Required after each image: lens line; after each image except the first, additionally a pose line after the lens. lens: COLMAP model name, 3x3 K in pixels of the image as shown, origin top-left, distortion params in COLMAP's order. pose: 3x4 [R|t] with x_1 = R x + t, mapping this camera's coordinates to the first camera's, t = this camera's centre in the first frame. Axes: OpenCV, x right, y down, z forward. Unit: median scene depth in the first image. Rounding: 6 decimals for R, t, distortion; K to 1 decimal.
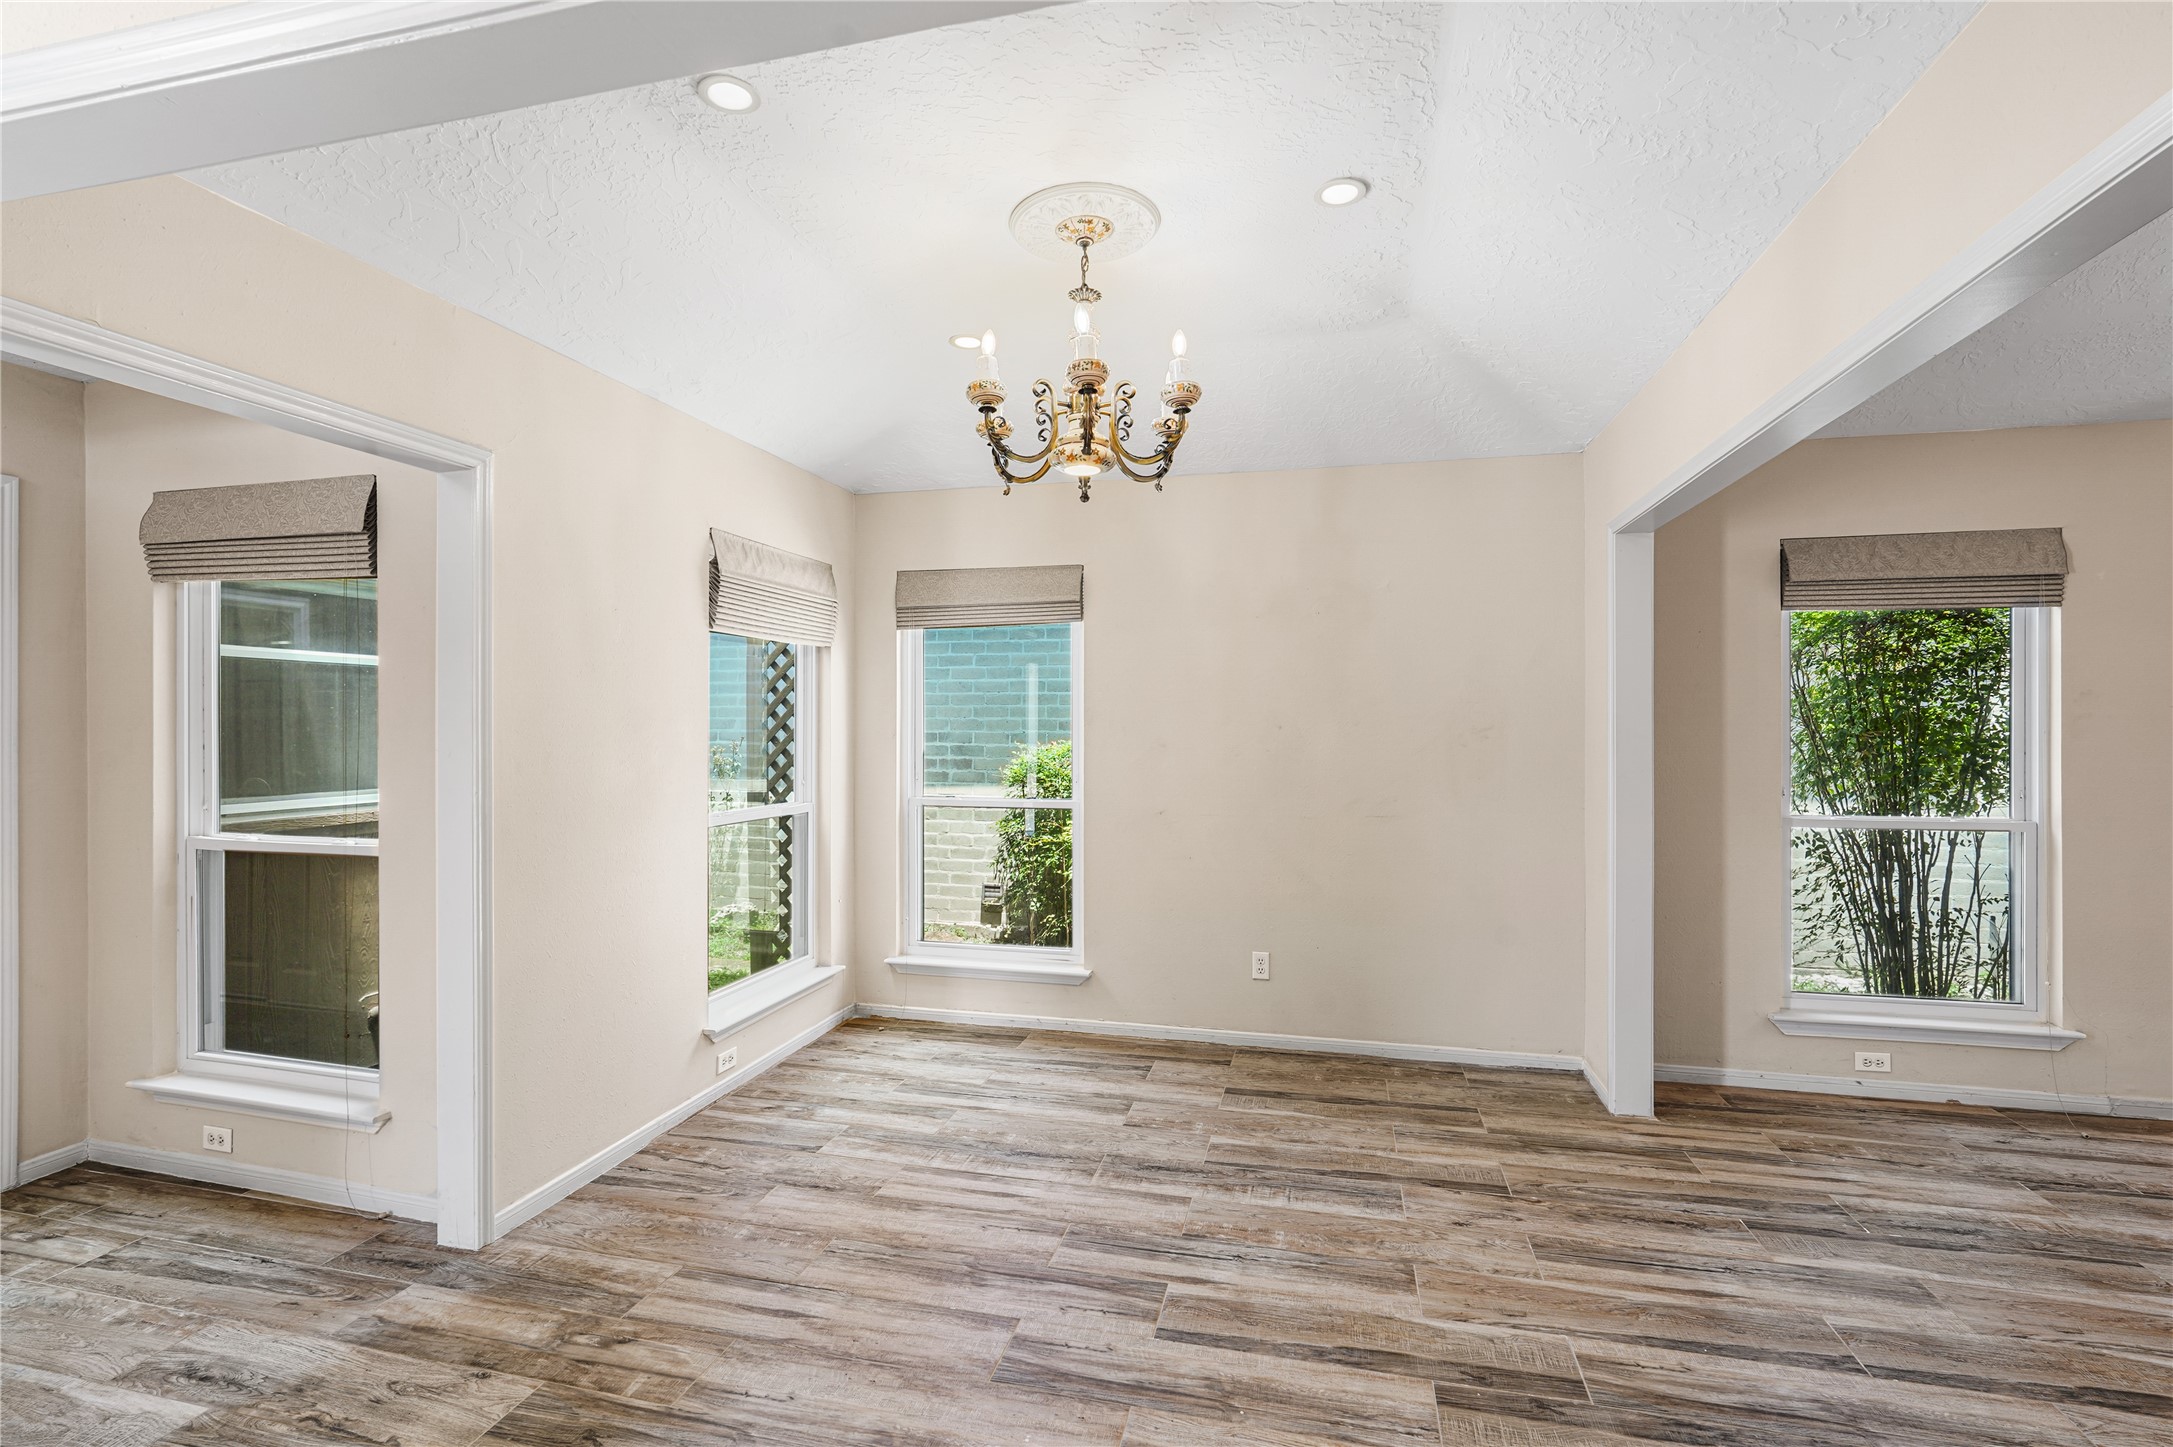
lens RADIAL K [[987.8, 0, 1088.1], [0, 987.8, 721.5], [0, 0, 1]] dist [-0.018225, 0.008319]
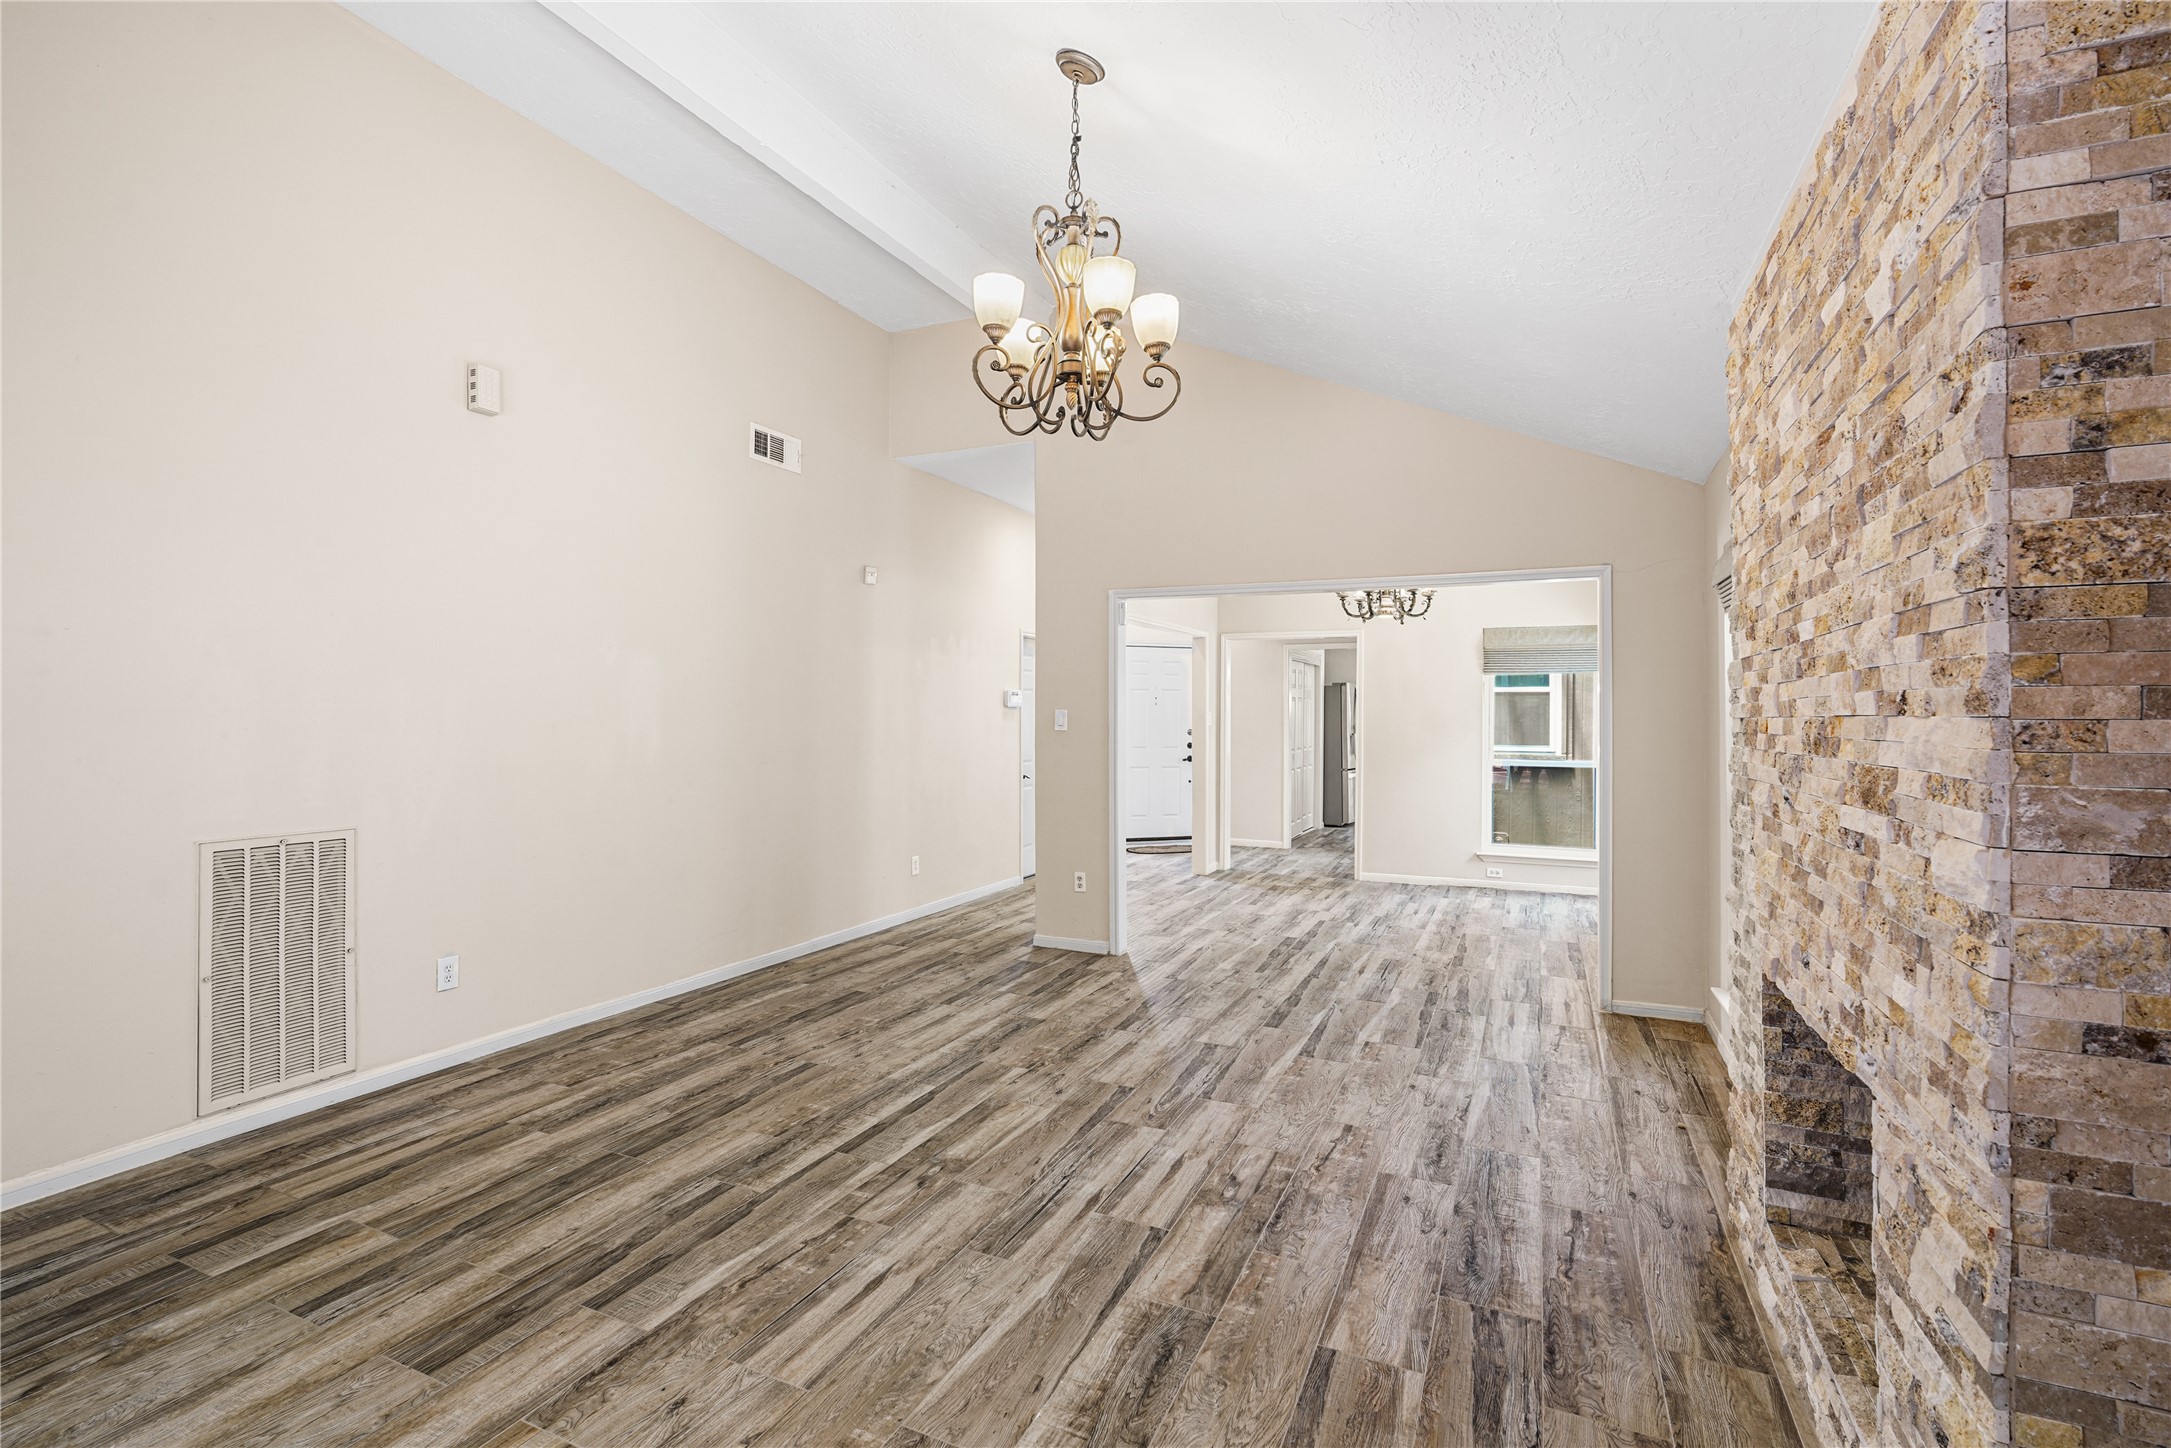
lens RADIAL K [[986.9, 0, 1070.7], [0, 986.9, 730.5], [0, 0, 1]] dist [-0.018225, 0.008319]
pose [[-0.208351, 0.013834, -0.977956, 2.287929], [-0.004225, 0.999878, 0.015044, 0.002863], [0.978045, 0.007267, -0.208267, 0.632984]]
